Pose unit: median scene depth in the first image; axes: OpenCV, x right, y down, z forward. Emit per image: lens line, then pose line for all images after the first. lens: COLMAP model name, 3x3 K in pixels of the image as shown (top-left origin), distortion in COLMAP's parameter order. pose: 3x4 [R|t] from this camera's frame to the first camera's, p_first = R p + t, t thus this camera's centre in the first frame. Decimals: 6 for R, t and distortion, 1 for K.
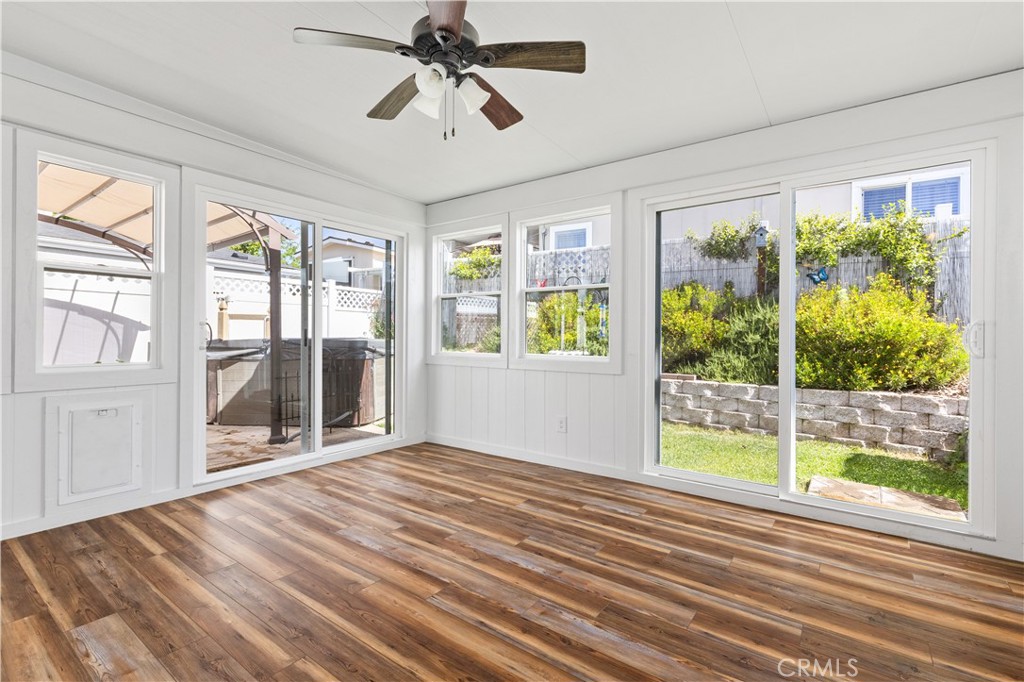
lens RADIAL K [[465.3, 0, 512.0], [0, 465.3, 341.0], [0, 0, 1]] dist [0.000998, 0.000218]
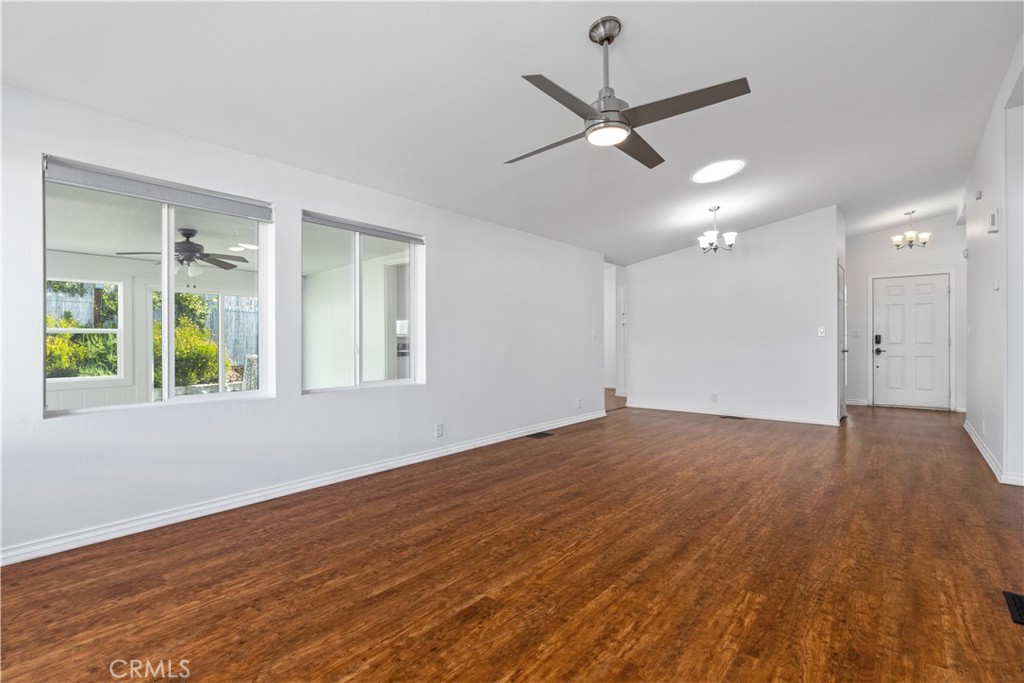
lens RADIAL K [[482.4, 0, 512.0], [0, 482.4, 341.5], [0, 0, 1]] dist [-0.001888, -0.000293]
pose [[0.054862, -0.008388, 0.998459, -1.034095], [0.017055, 0.999827, 0.007462, -0.053867], [-0.998348, 0.016619, 0.054996, -0.338095]]
